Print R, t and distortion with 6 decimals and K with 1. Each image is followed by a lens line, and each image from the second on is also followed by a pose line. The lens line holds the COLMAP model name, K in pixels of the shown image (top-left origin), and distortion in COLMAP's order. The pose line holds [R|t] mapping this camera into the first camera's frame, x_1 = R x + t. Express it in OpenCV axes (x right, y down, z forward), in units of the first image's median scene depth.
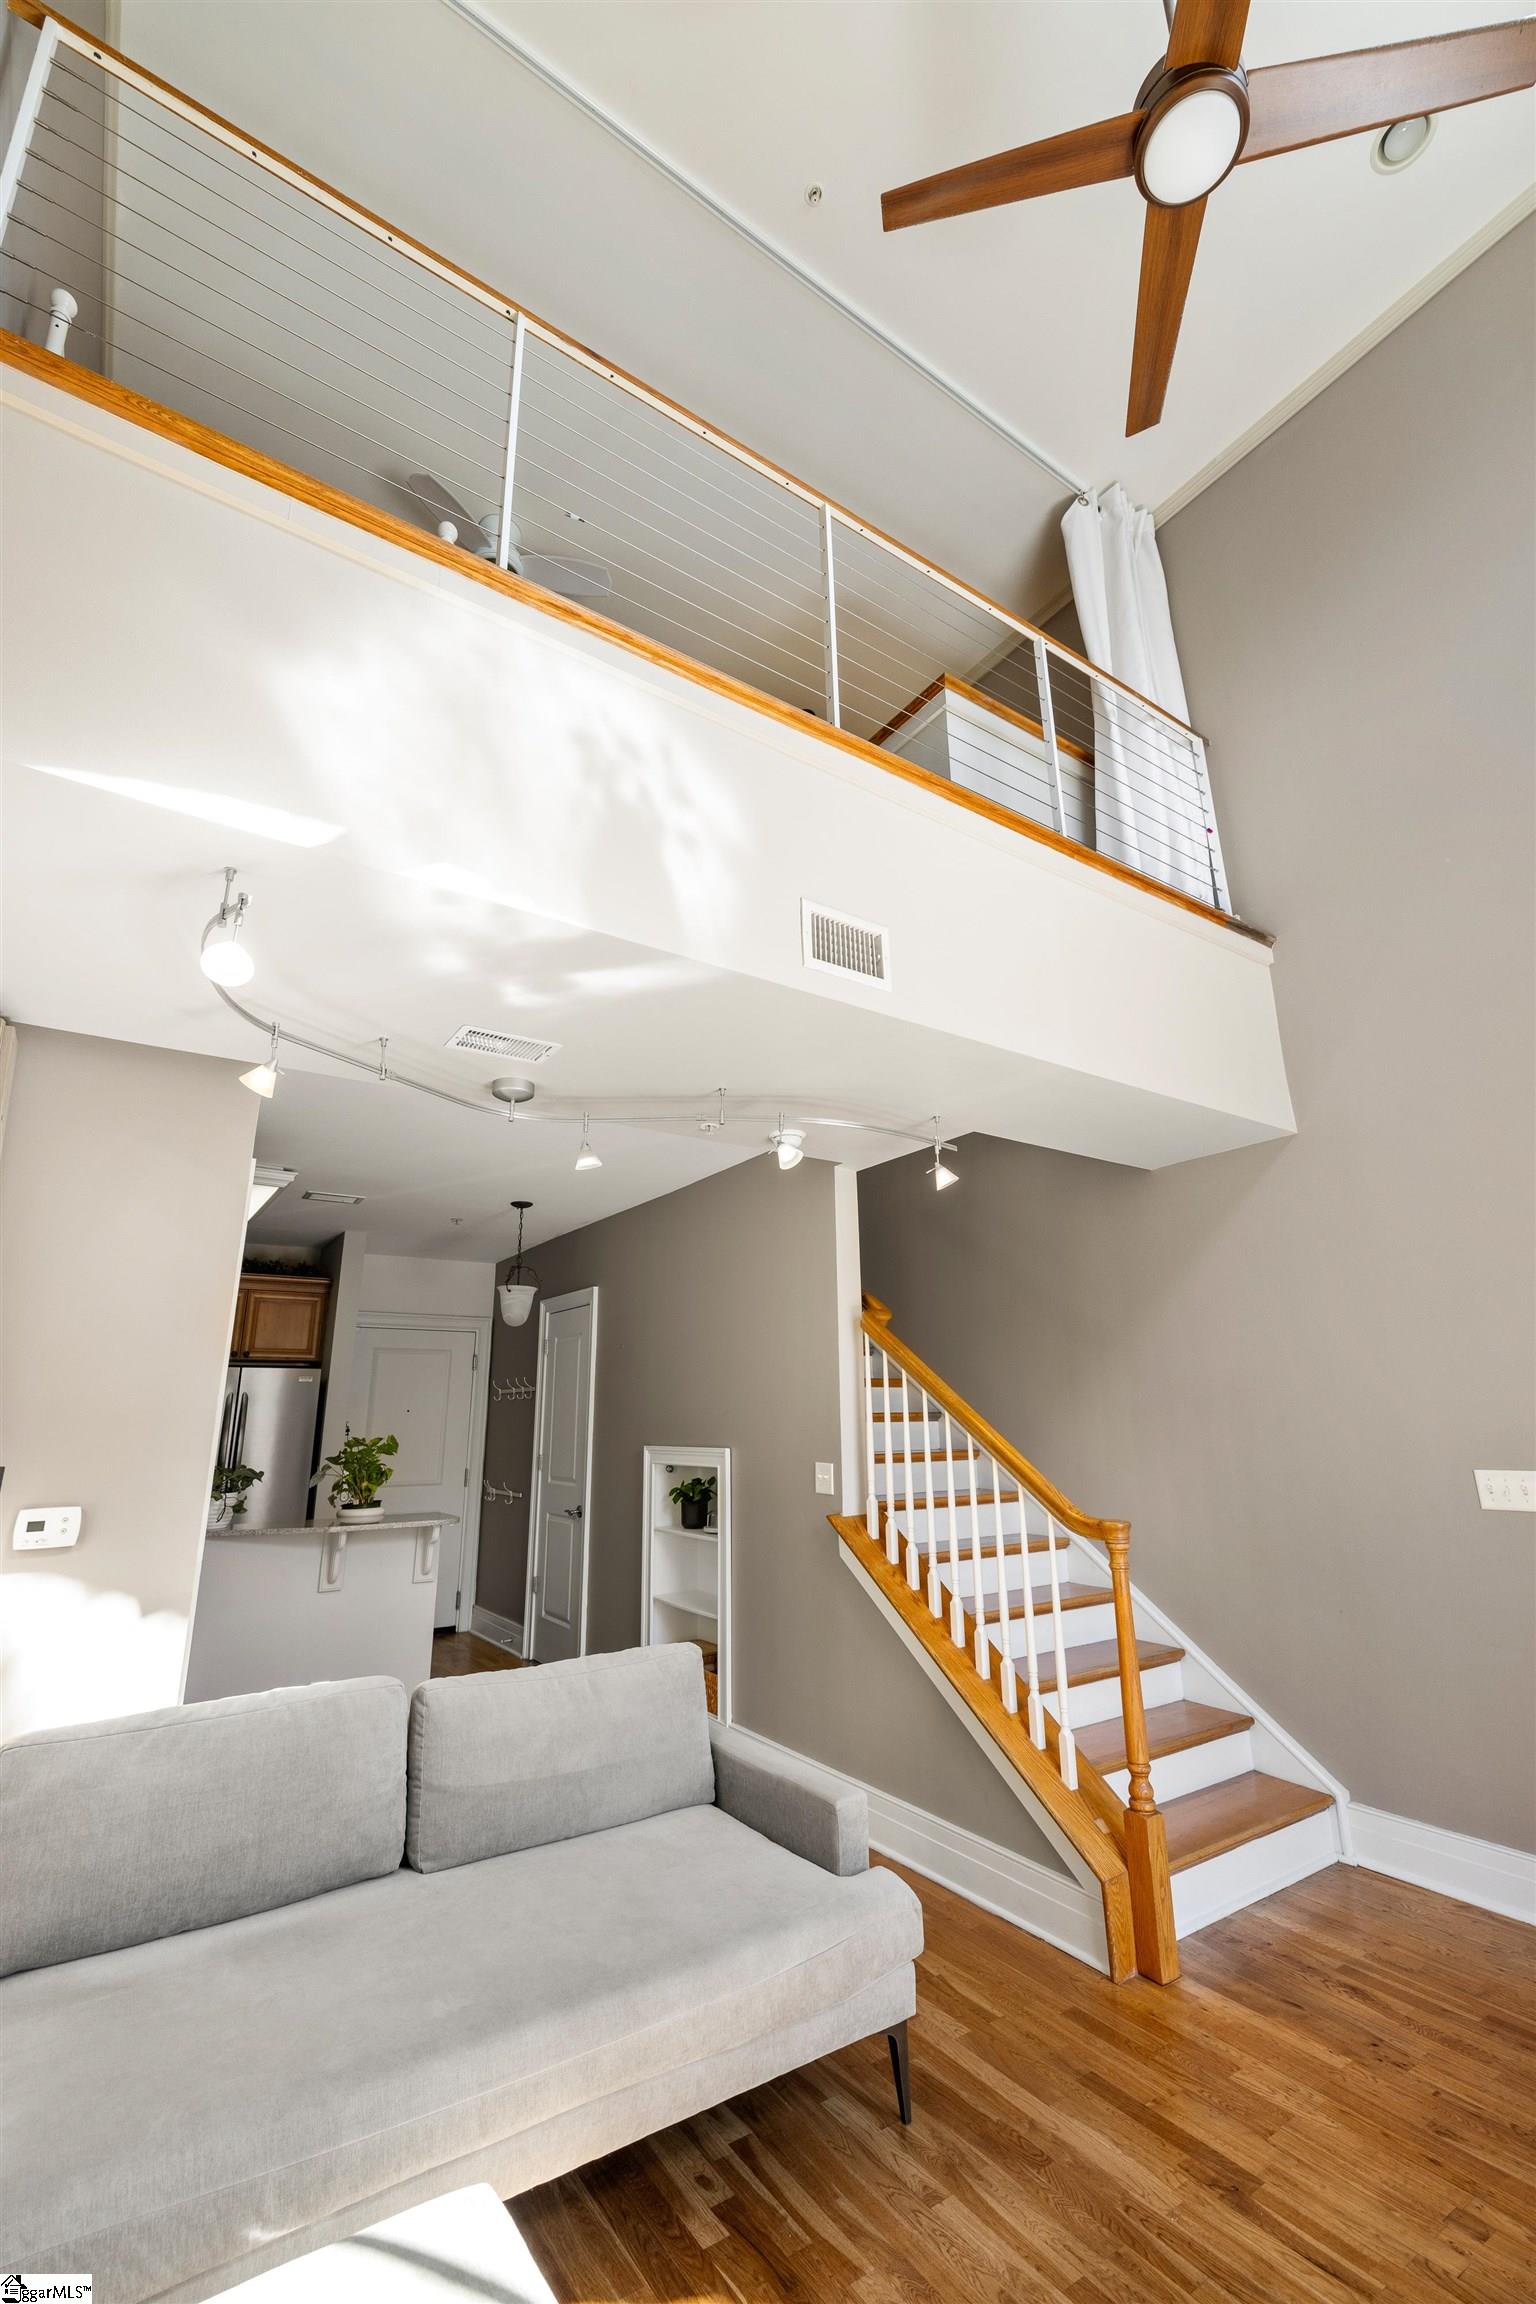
lens RADIAL K [[966.0, 0, 761.4], [0, 966.0, 1146.5], [0, 0, 1]] dist [-0.000171, -0.000023]
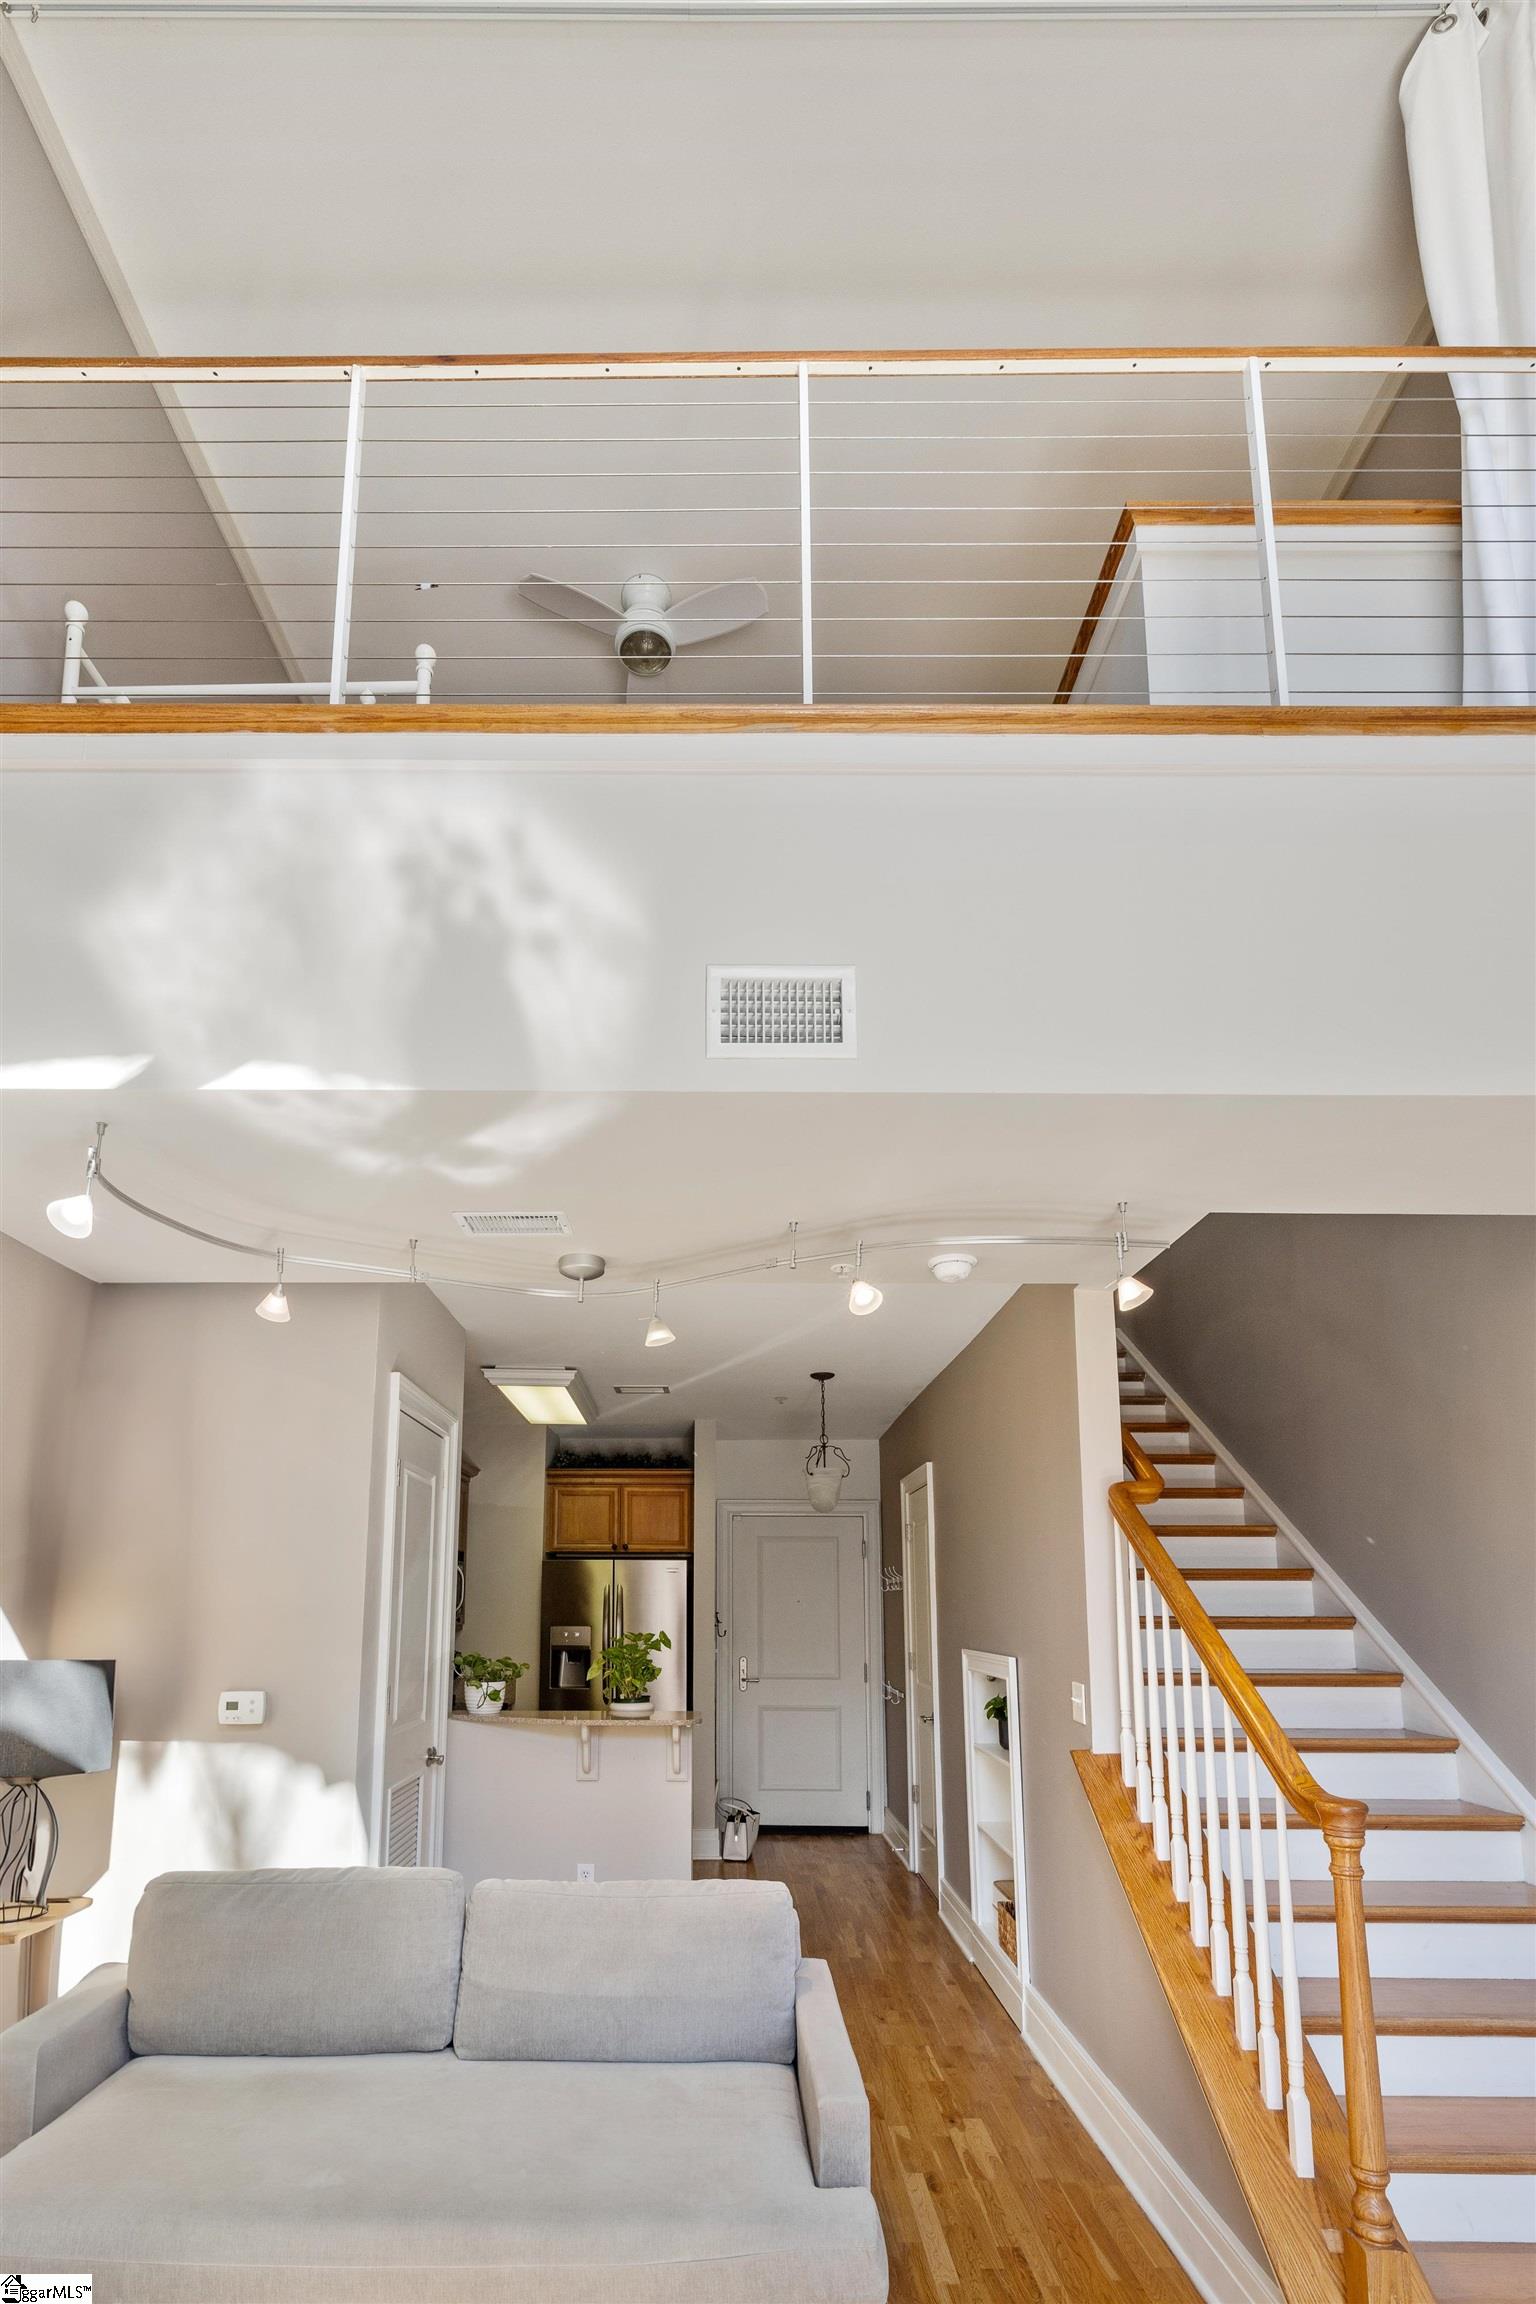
lens RADIAL K [[1111.7, 0, 709.6], [0, 1111.7, 1428.8], [0, 0, 1]] dist [0.003169, -0.000651]
pose [[0.828829, -0.074454, -0.554526, 0.488198], [0.140496, 0.987046, 0.077469, 0.032206], [0.541575, -0.142117, 0.828553, 0.220230]]
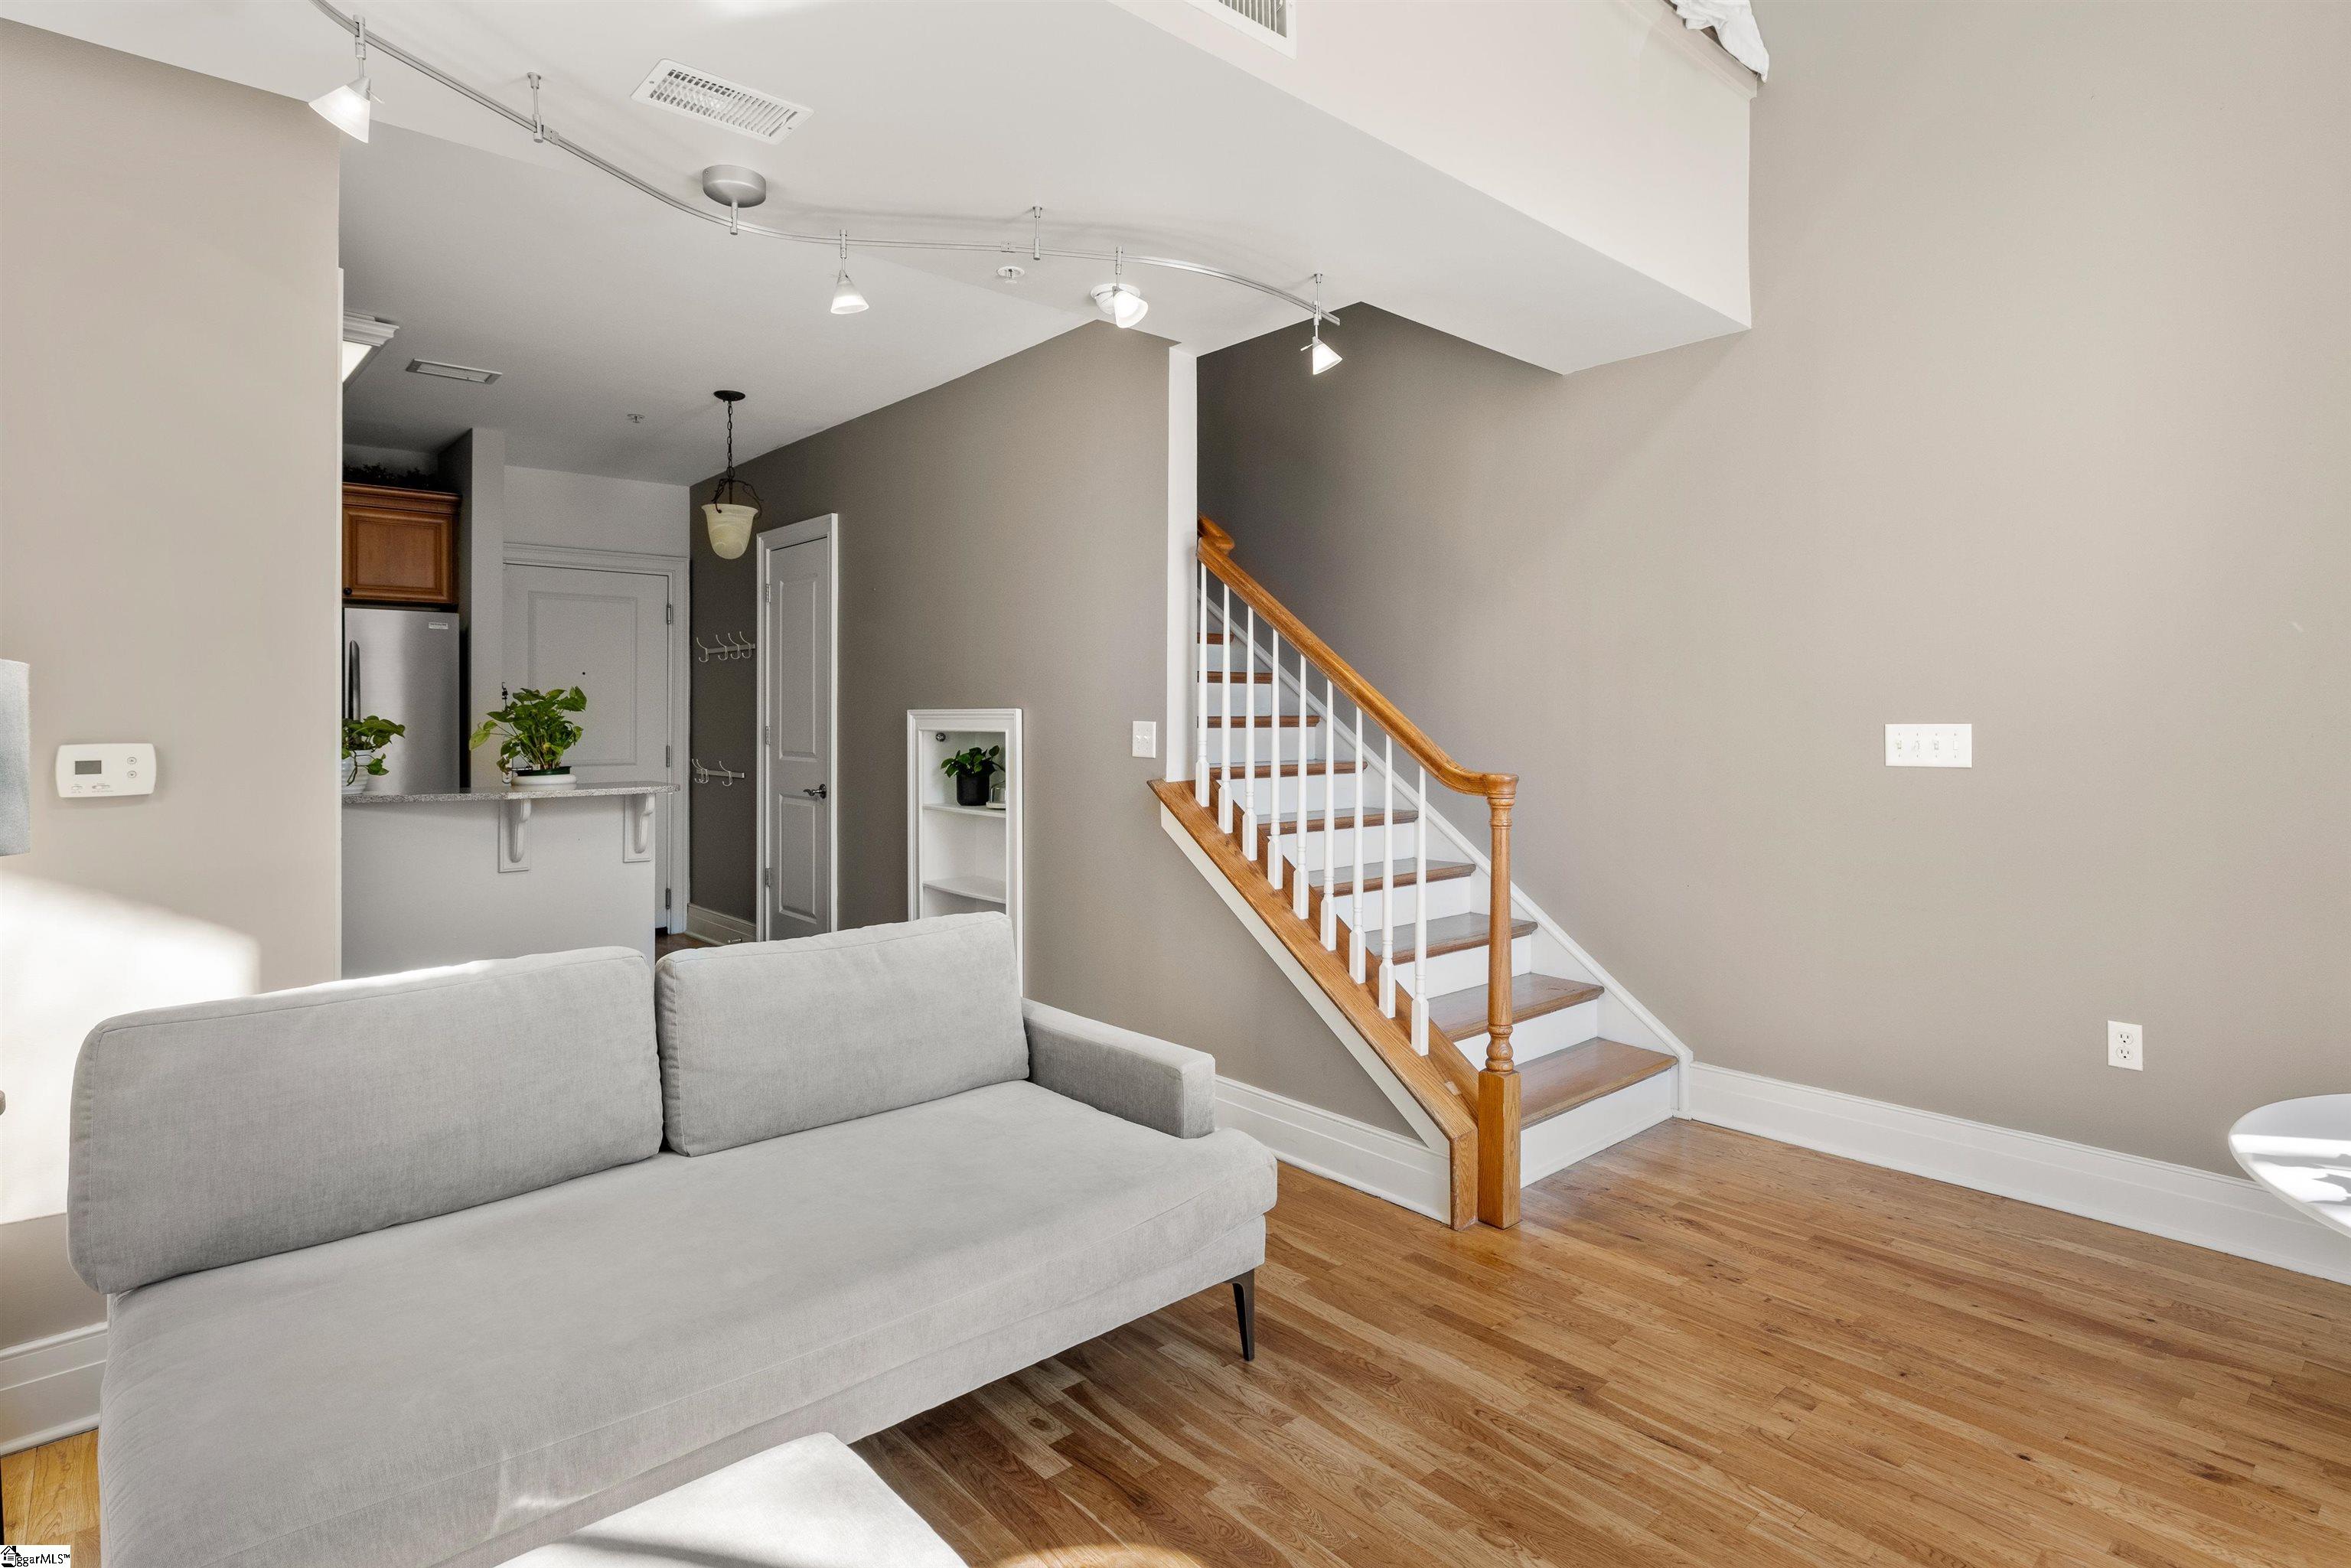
lens RADIAL K [[1193.8, 0, 1189.9], [0, 1193.8, 705.8], [0, 0, 1]] dist [-0.005451, 0.001656]
pose [[0.989609, 0.010794, 0.143379, -0.063062], [-0.048364, 0.964063, 0.261235, 0.073670], [-0.135407, -0.265455, 0.954567, 0.051881]]
